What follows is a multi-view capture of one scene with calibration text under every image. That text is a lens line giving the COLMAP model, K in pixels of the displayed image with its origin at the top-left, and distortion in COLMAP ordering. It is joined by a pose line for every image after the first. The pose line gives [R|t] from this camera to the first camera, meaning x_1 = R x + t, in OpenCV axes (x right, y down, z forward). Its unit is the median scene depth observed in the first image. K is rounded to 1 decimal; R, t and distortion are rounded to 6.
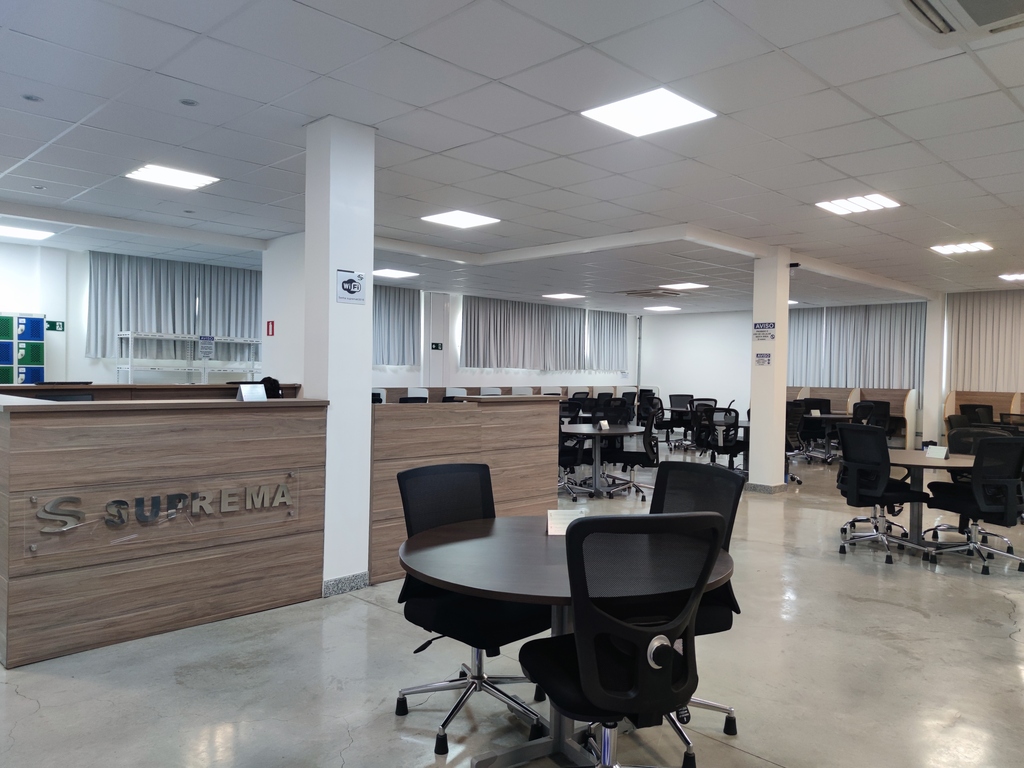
lens RADIAL K [[762.8, 0, 504.4], [0, 762.8, 382.5], [0, 0, 1]] dist [0.041028, -0.028343]
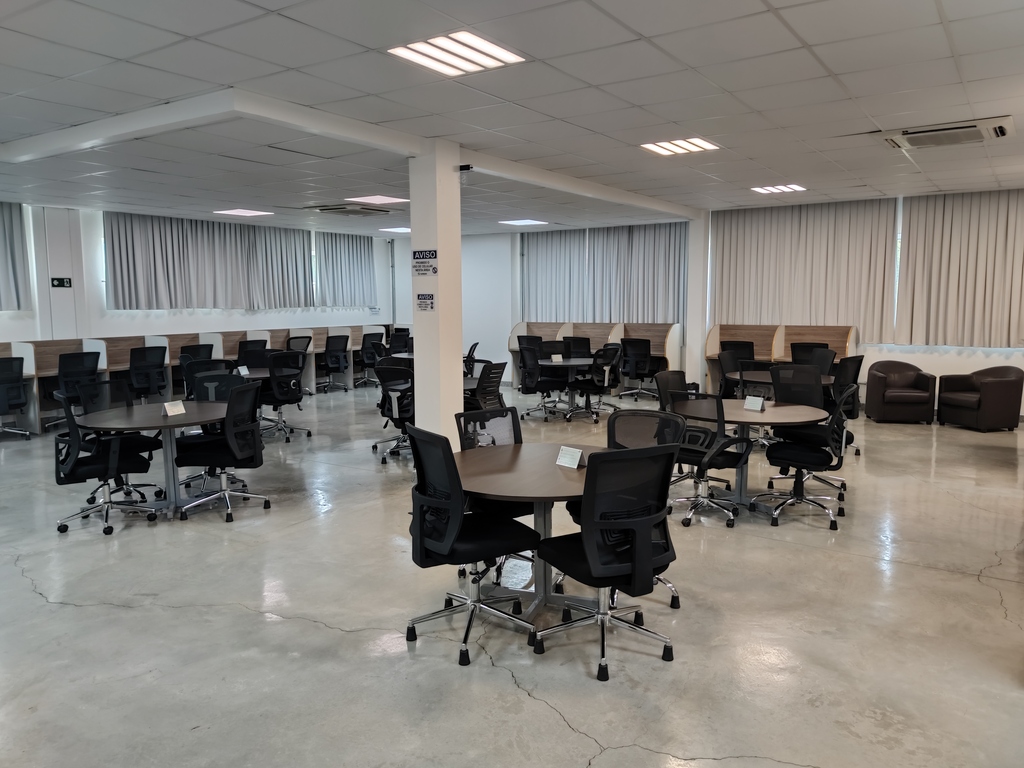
lens RADIAL K [[762.8, 0, 516.1], [0, 762.8, 382.8], [0, 0, 1]] dist [0.041028, -0.028343]
pose [[0.980737, -0.041880, 0.190791, 0.187261], [0.022568, 0.994498, 0.102294, -0.017562], [-0.194025, -0.096018, 0.976286, 0.186934]]
